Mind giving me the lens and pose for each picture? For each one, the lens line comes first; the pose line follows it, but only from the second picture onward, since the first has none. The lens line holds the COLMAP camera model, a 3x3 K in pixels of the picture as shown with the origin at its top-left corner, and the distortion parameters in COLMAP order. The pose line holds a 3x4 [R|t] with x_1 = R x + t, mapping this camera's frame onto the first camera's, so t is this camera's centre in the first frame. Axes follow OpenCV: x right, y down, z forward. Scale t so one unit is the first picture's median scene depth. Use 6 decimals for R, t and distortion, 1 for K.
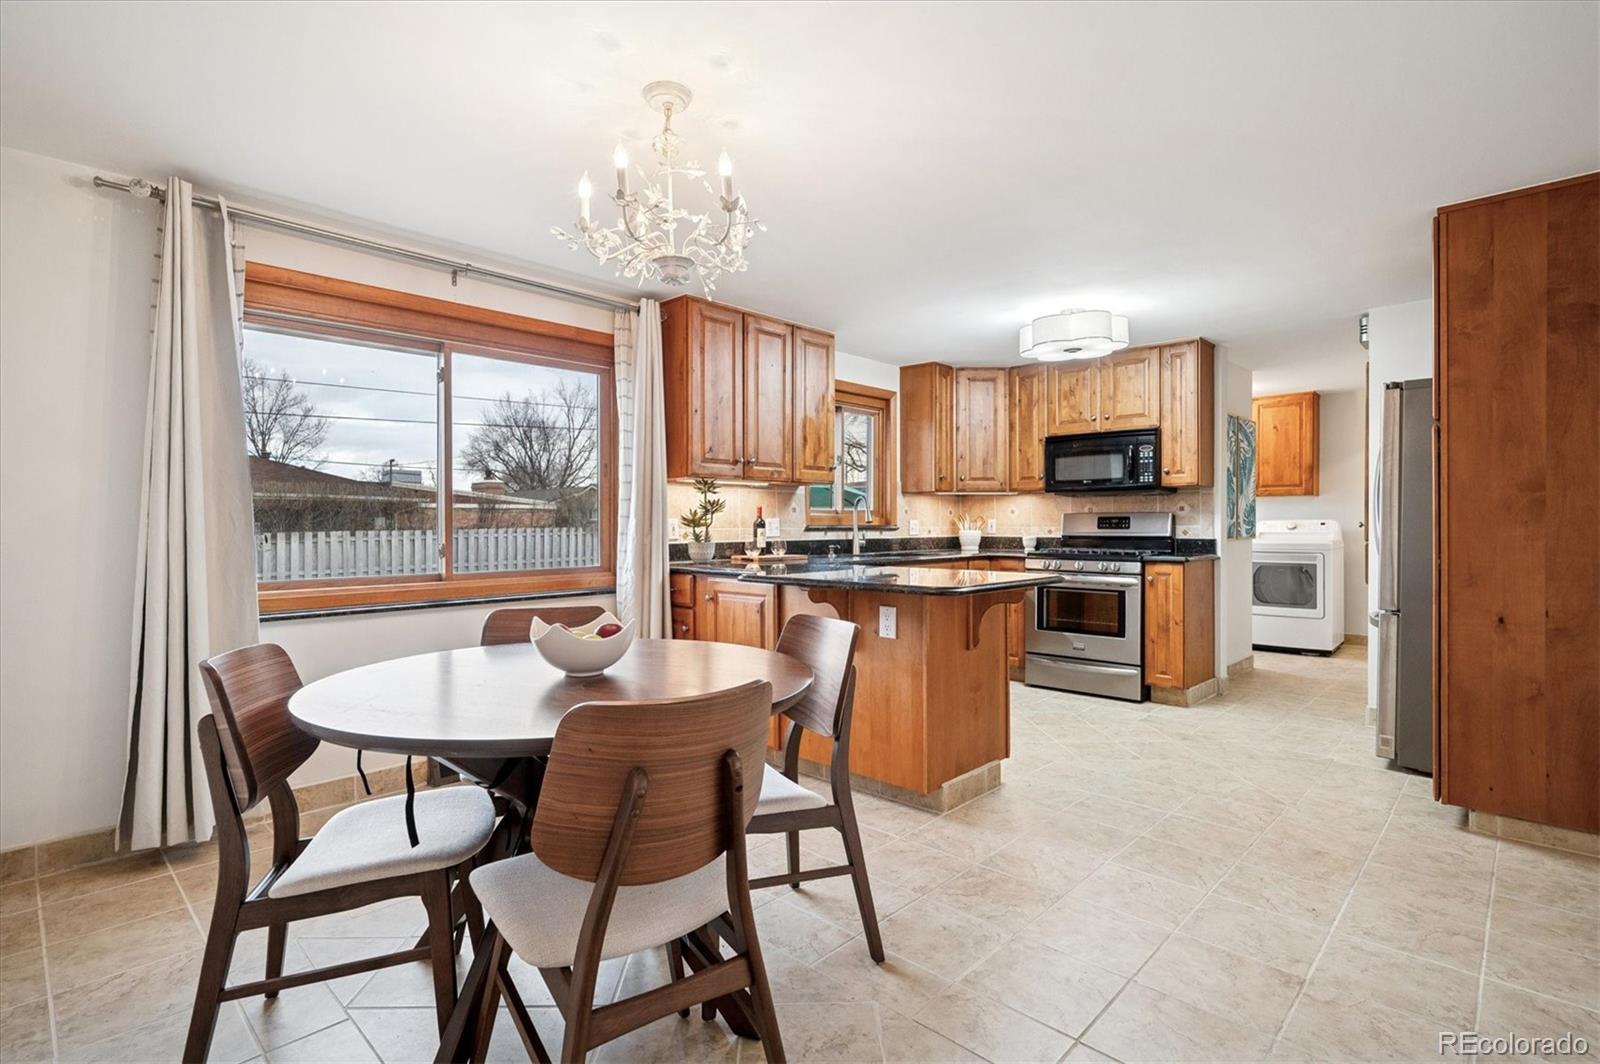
lens RADIAL K [[769.4, 0, 795.9], [0, 769.4, 527.3], [0, 0, 1]] dist [-0.001615, -0.000389]
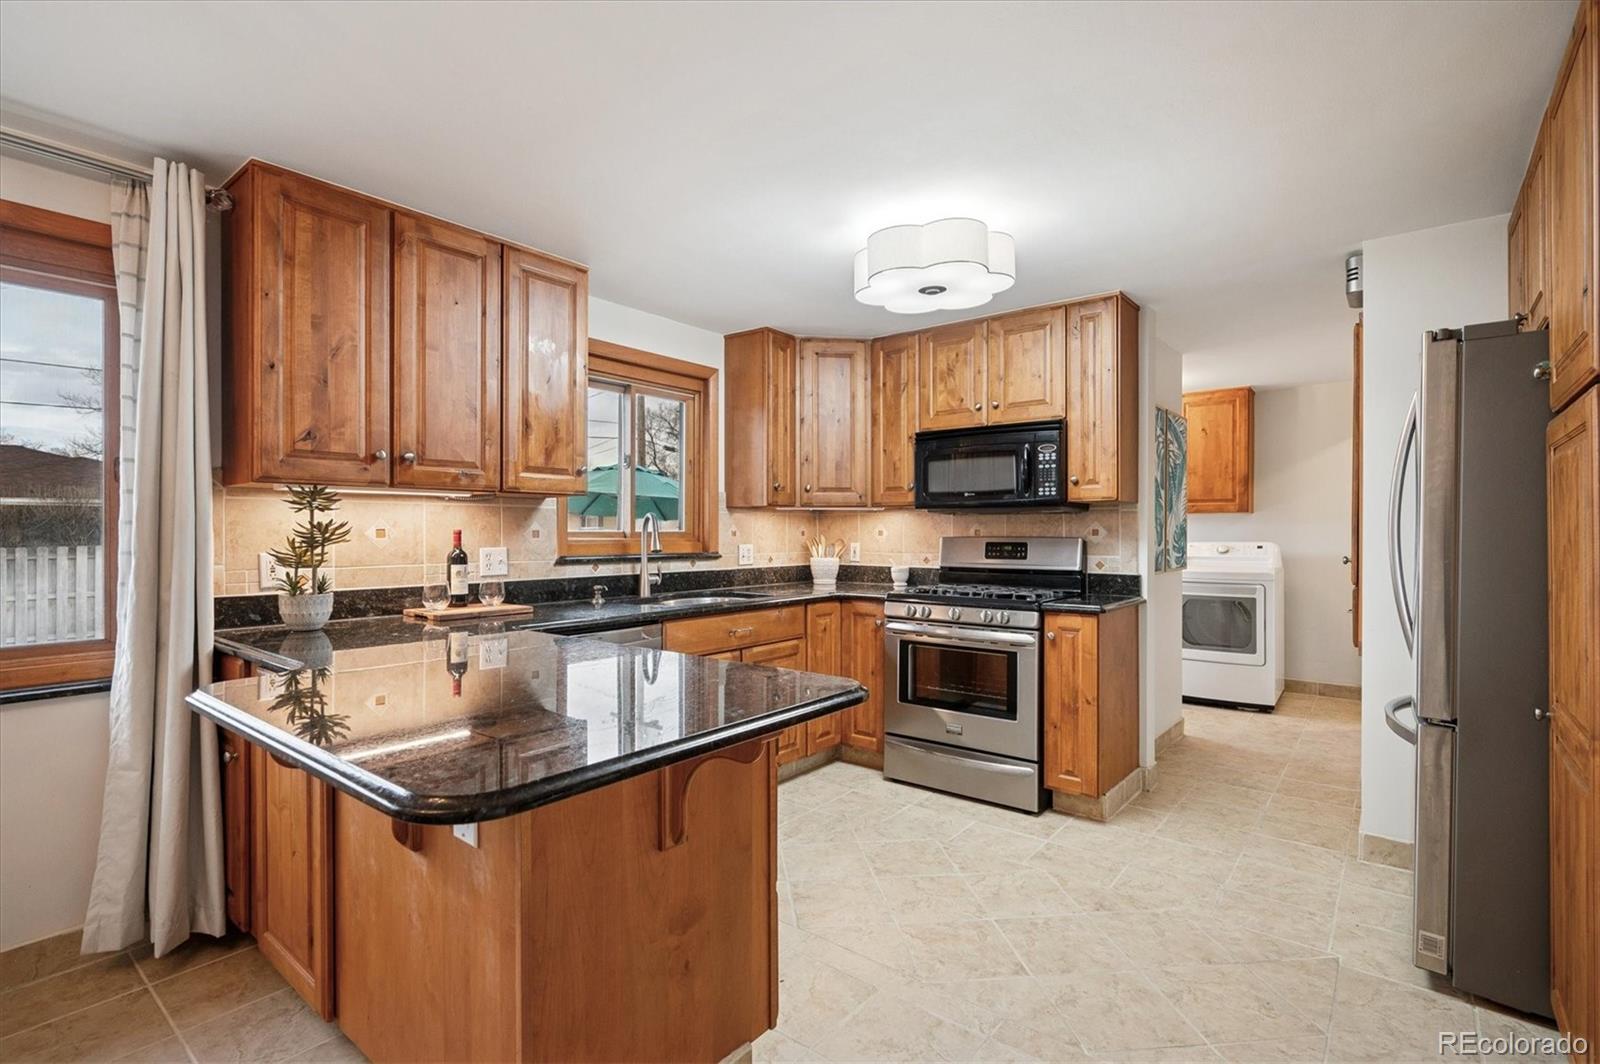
lens RADIAL K [[751.0, 0, 796.6], [0, 751.0, 530.5], [0, 0, 1]] dist [-0.001787, -0.000344]
pose [[0.996258, 0.003255, 0.086367, 0.161757], [-0.002710, 0.999976, -0.006428, -0.021187], [-0.086386, 0.006170, 0.996243, 0.322562]]
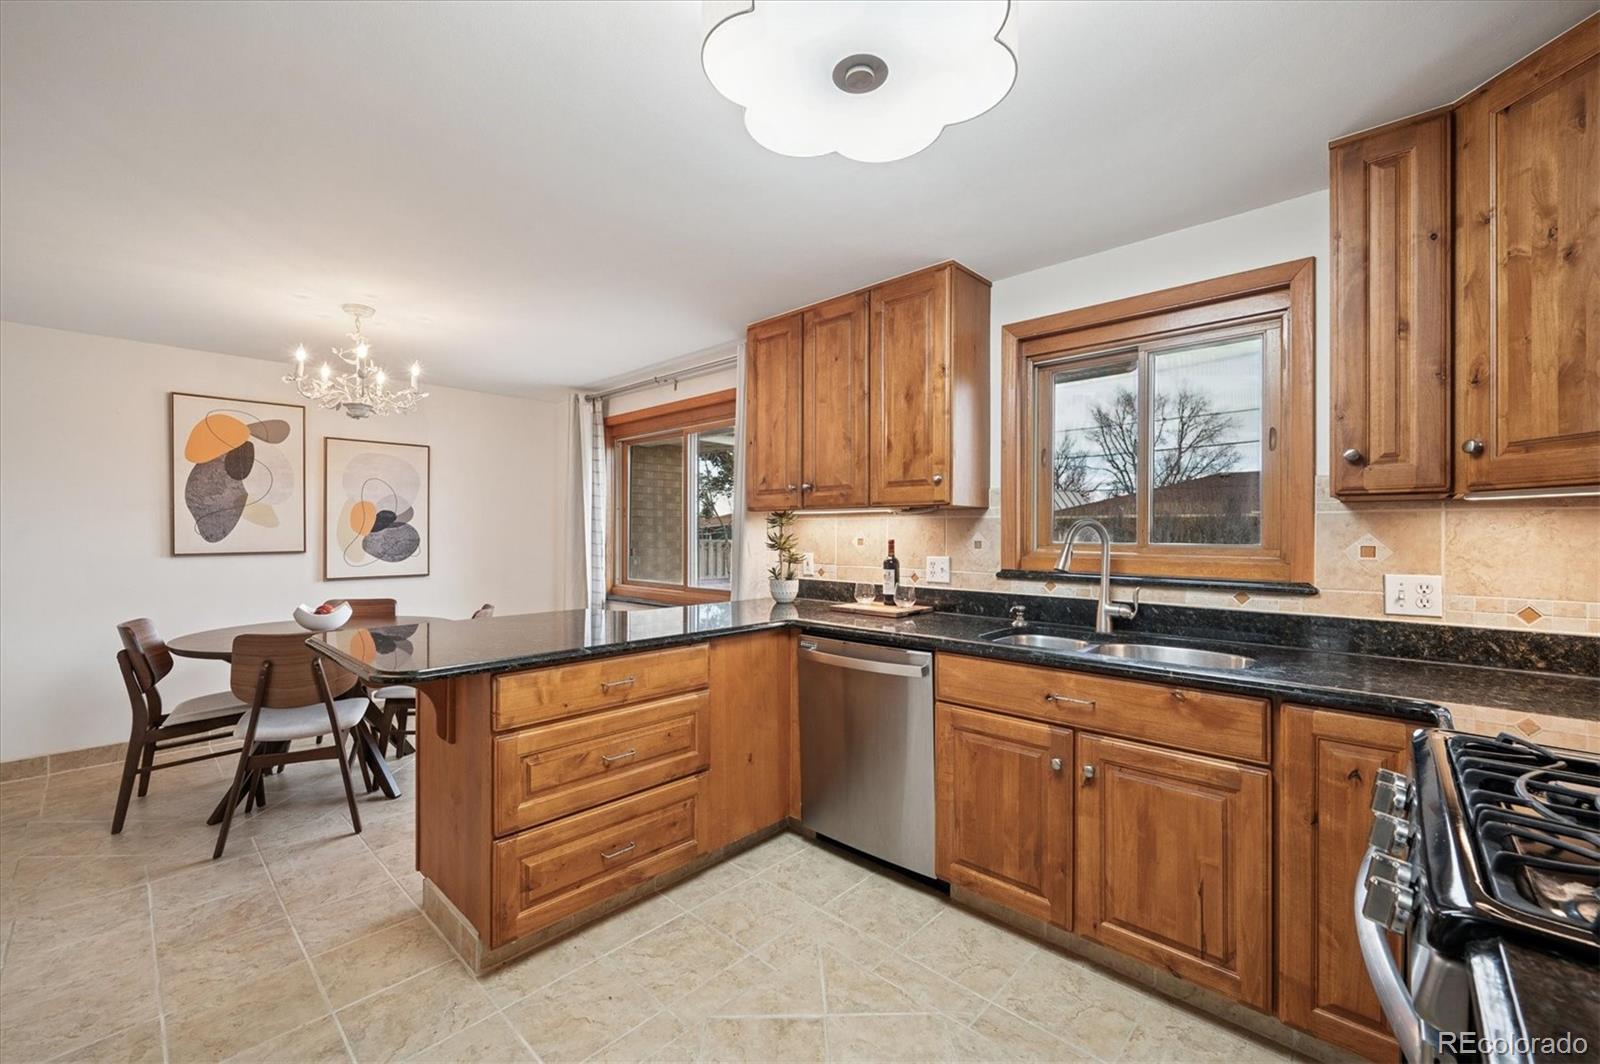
lens RADIAL K [[648.1, 0, 796.1], [0, 648.1, 533.1], [0, 0, 1]] dist [0.000328, 0.000052]
pose [[0.007573, 0.004433, -0.999961, 0.531696], [-0.008209, 0.999957, 0.004371, -0.032415], [0.999938, 0.008175, 0.007609, 0.816049]]
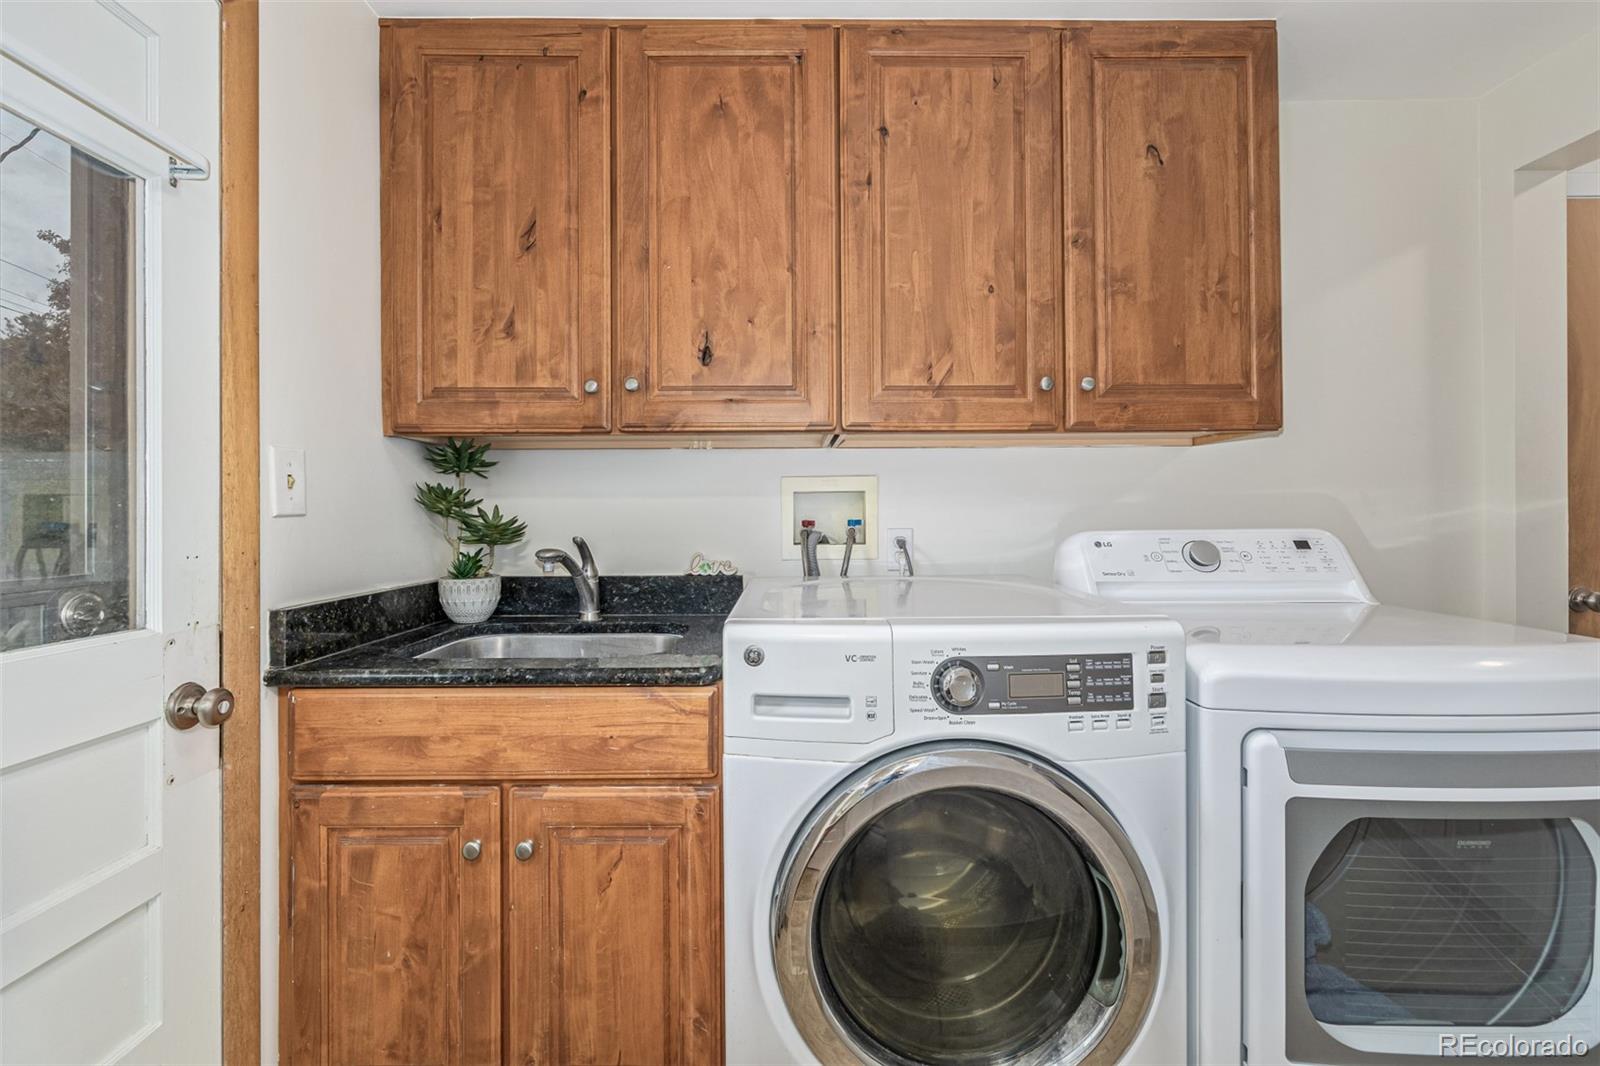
lens RADIAL K [[751.0, 0, 796.6], [0, 751.0, 531.5], [0, 0, 1]] dist [-0.001787, -0.000344]
pose [[0.713028, 0.001616, 0.701134, 0.521014], [0.003493, 0.999977, -0.005857, -0.010665], [-0.701127, 0.006625, 0.713006, 1.260829]]
